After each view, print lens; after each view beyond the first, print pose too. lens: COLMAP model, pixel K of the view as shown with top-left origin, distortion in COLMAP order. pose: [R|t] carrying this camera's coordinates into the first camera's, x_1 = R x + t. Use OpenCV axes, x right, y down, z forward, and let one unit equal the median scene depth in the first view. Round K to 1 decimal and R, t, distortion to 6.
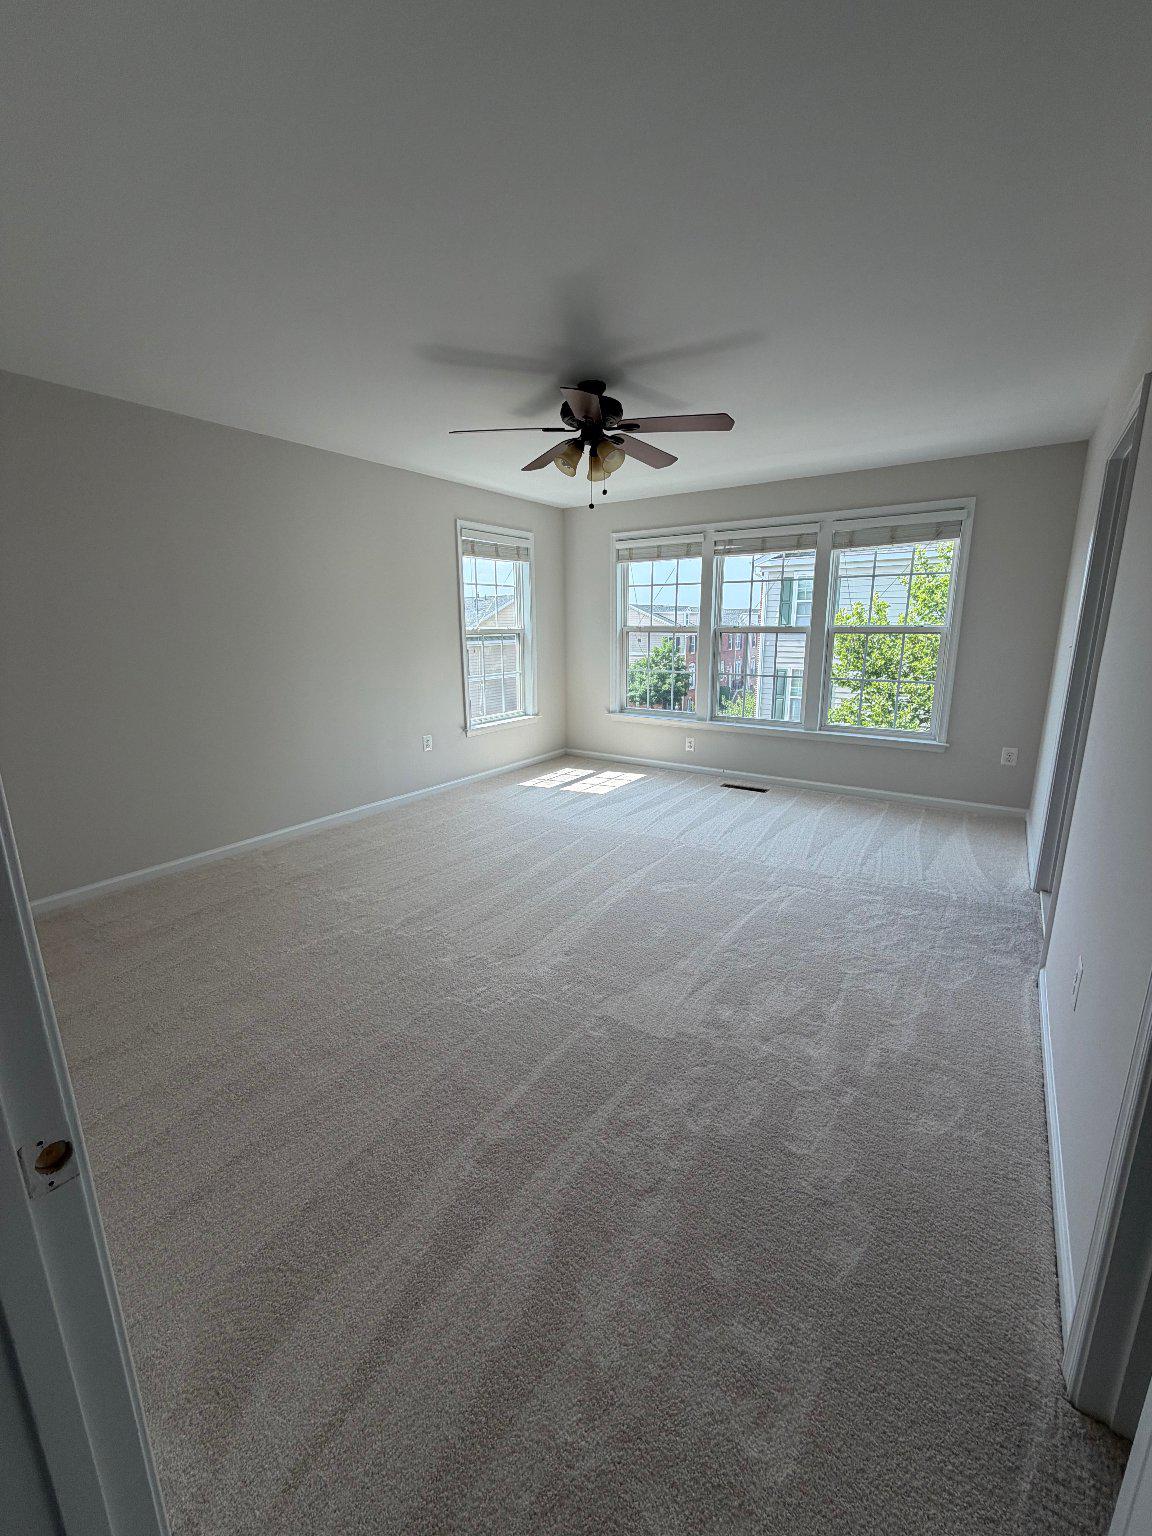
lens RADIAL K [[619.0, 0, 570.8], [0, 619.0, 765.7], [0, 0, 1]] dist [-0.002297, 0.000717]
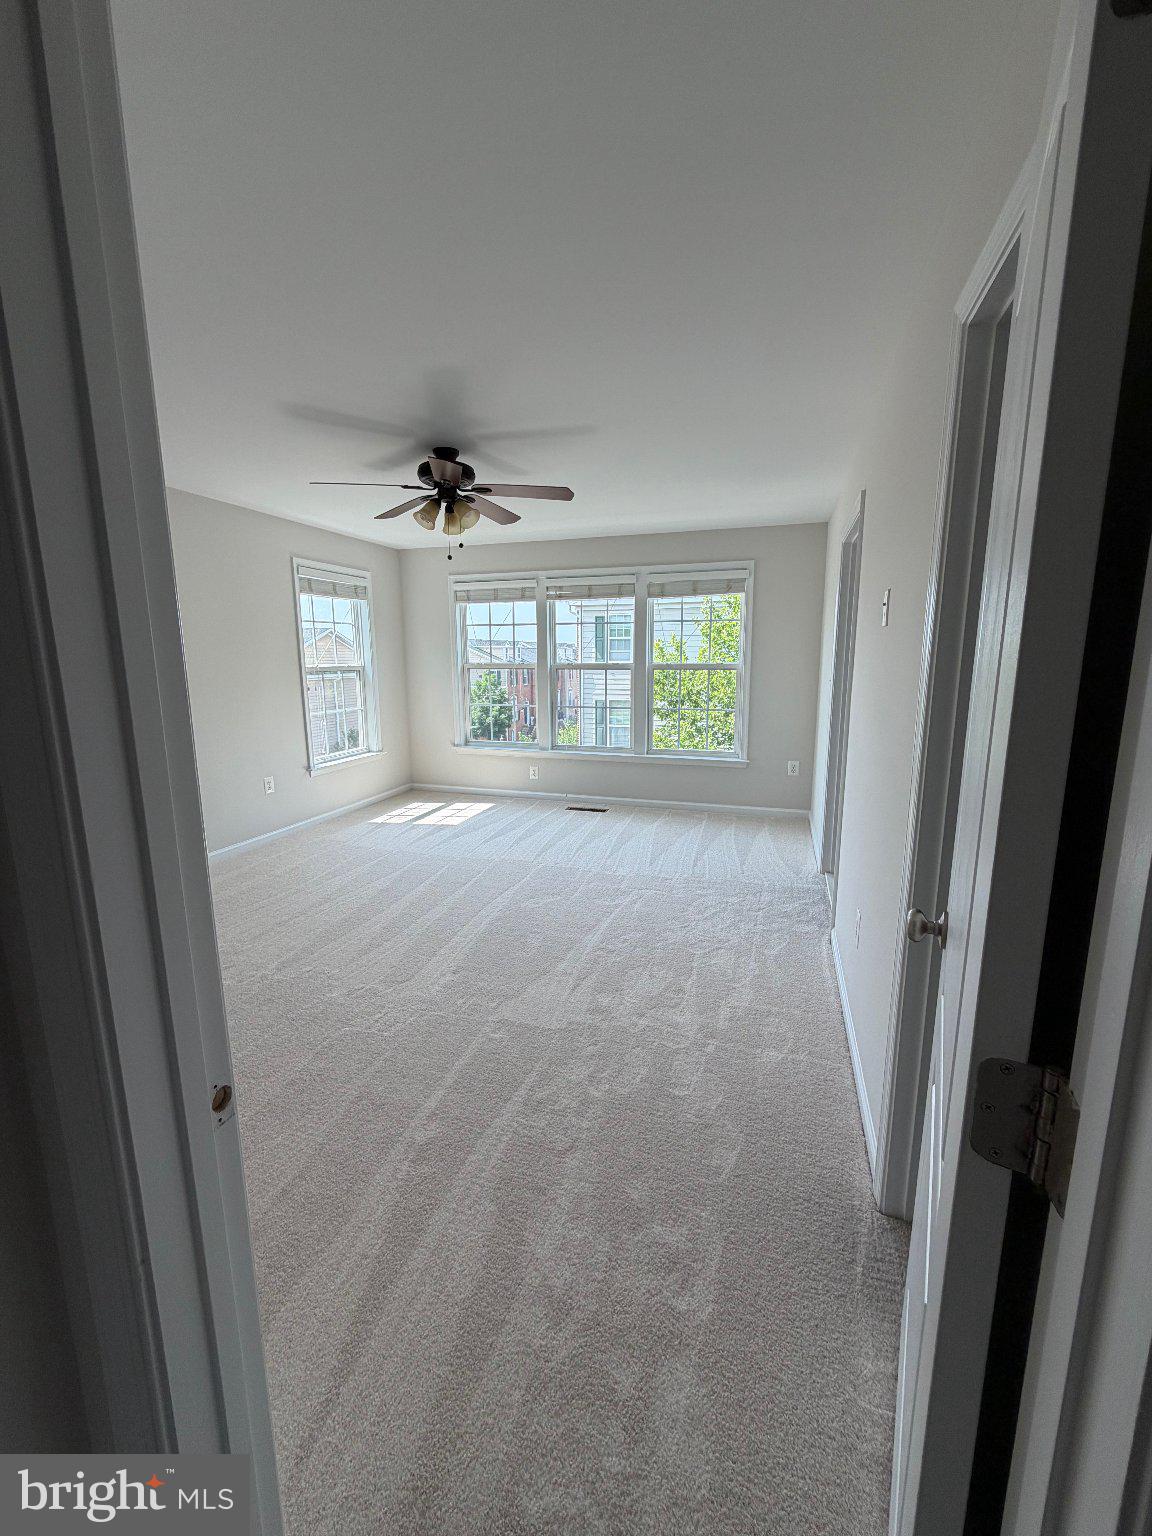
lens RADIAL K [[619.0, 0, 573.2], [0, 619.0, 765.2], [0, 0, 1]] dist [-0.002297, 0.000717]
pose [[0.958682, -0.048136, 0.280379, -0.089967], [0.062830, 0.997069, -0.043651, 0.007961], [-0.277456, 0.059464, 0.958896, -0.094885]]
